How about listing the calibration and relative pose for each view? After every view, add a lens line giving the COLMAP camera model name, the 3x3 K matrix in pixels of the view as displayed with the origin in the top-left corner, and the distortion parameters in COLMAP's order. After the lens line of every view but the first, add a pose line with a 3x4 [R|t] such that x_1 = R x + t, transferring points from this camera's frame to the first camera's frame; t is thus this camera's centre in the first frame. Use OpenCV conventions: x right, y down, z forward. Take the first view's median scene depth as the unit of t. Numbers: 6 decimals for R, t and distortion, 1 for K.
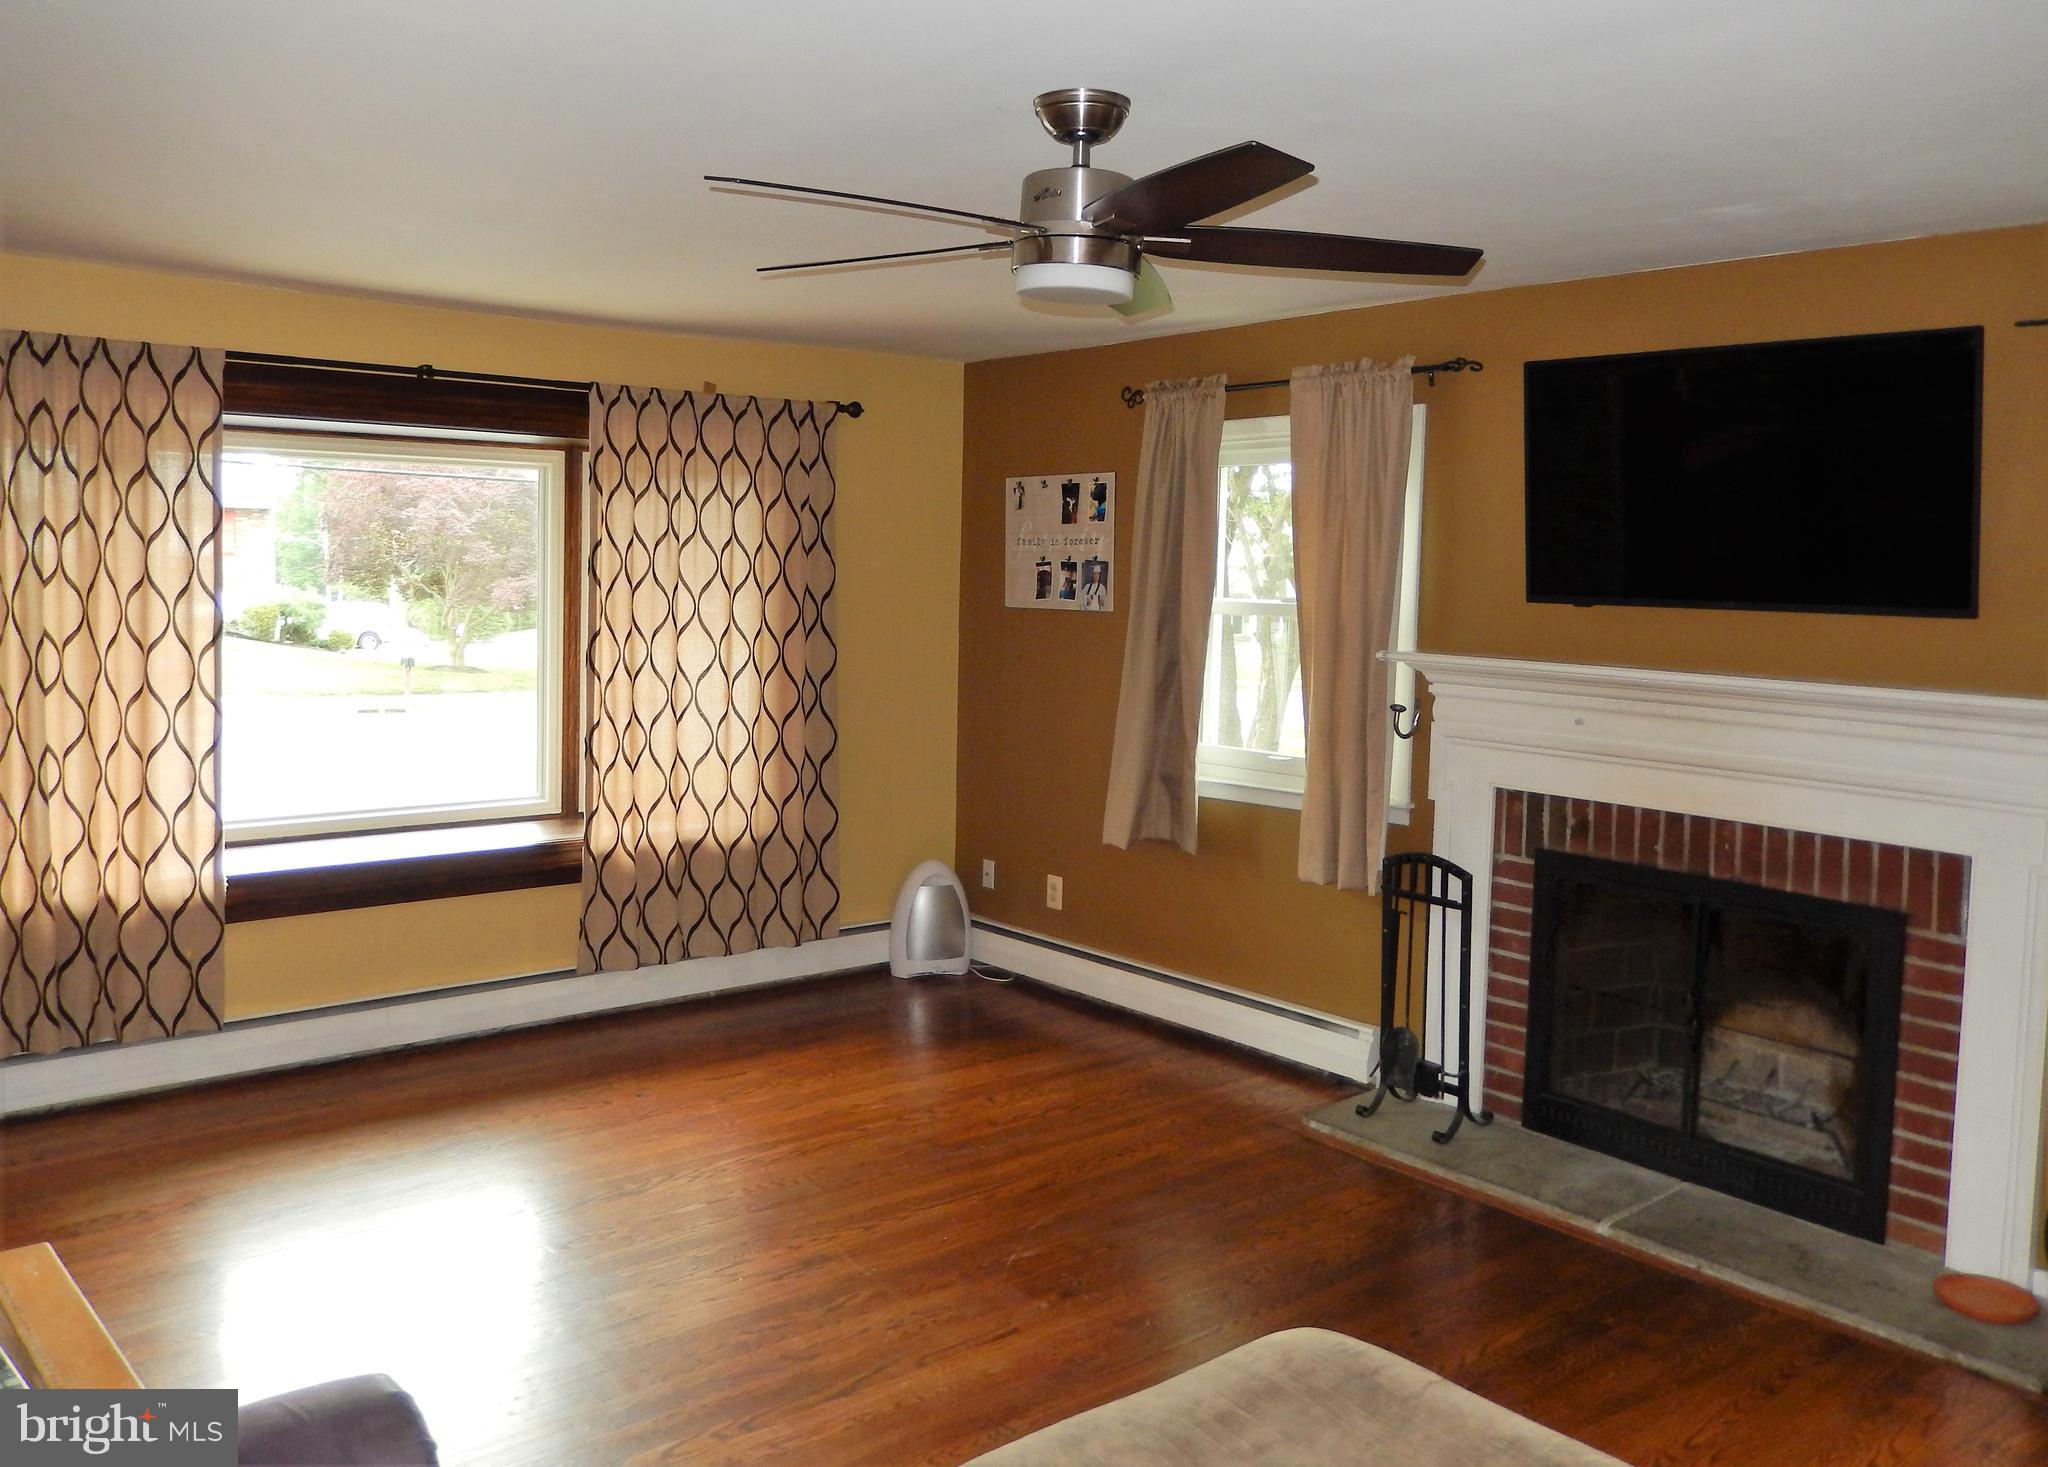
lens RADIAL K [[1639.8, 0, 1024.6], [0, 1639.8, 656.2], [0, 0, 1]] dist [-0.001615, -0.003771]
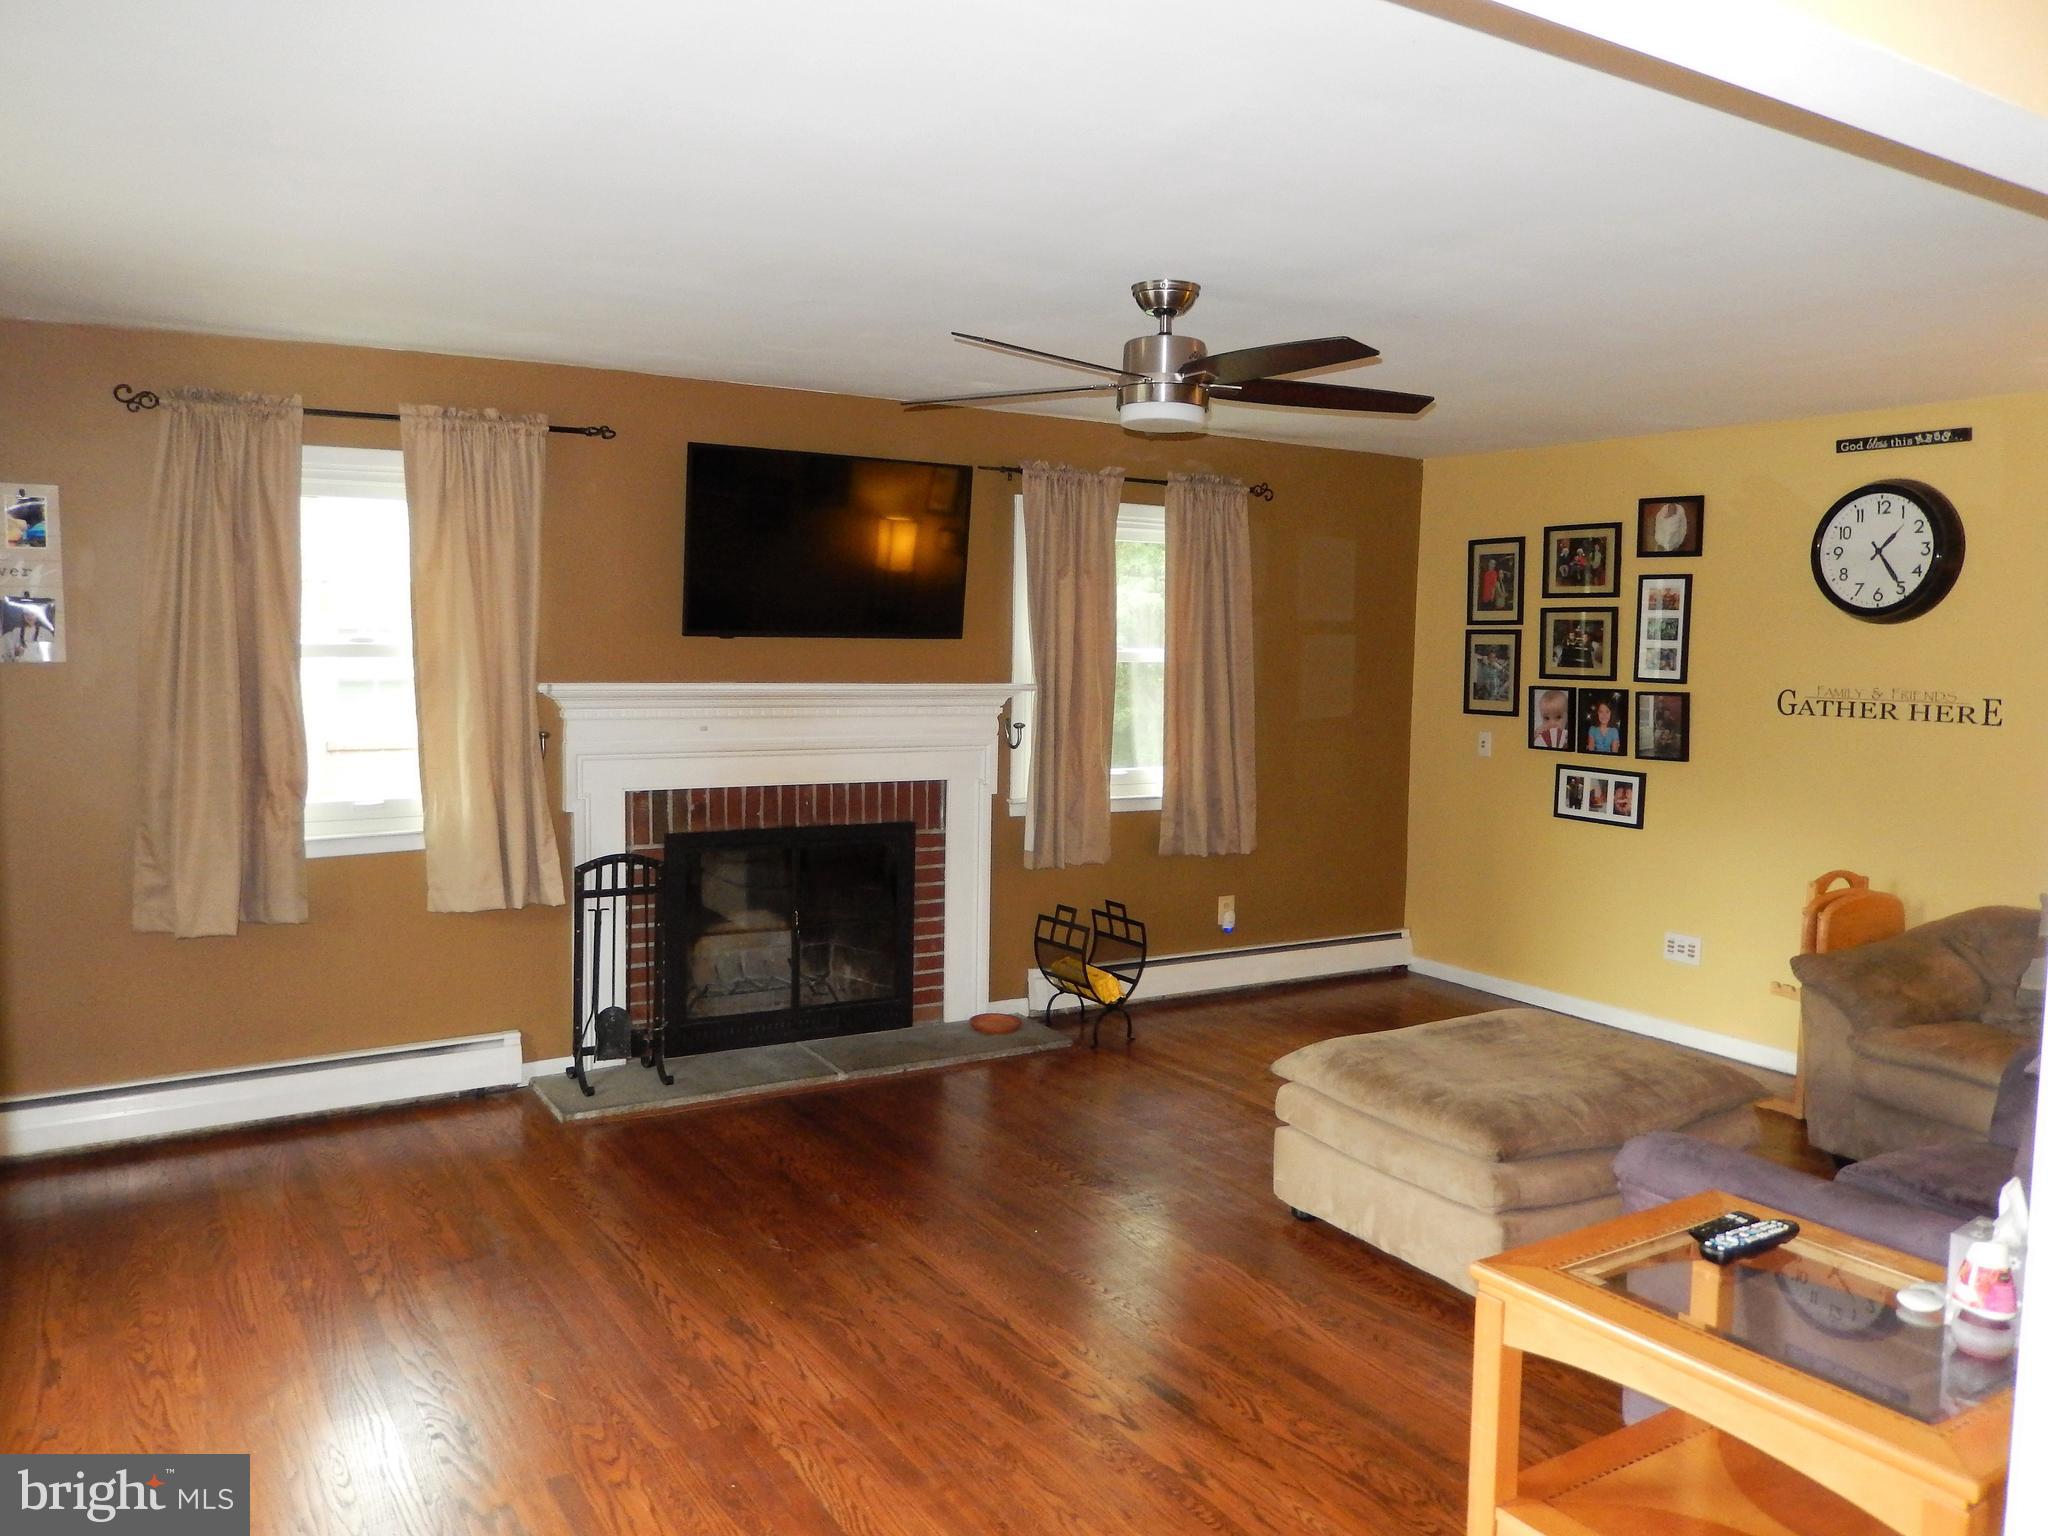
lens RADIAL K [[1516.4, 0, 1024.0], [0, 1516.4, 768.0], [0, 0, 1]] dist [-0.000678, -0.001915]
pose [[0.155770, -0.109395, 0.981717, -0.814922], [0.046704, 0.993553, 0.103303, -0.041113], [-0.986689, 0.029759, 0.159875, 0.577655]]
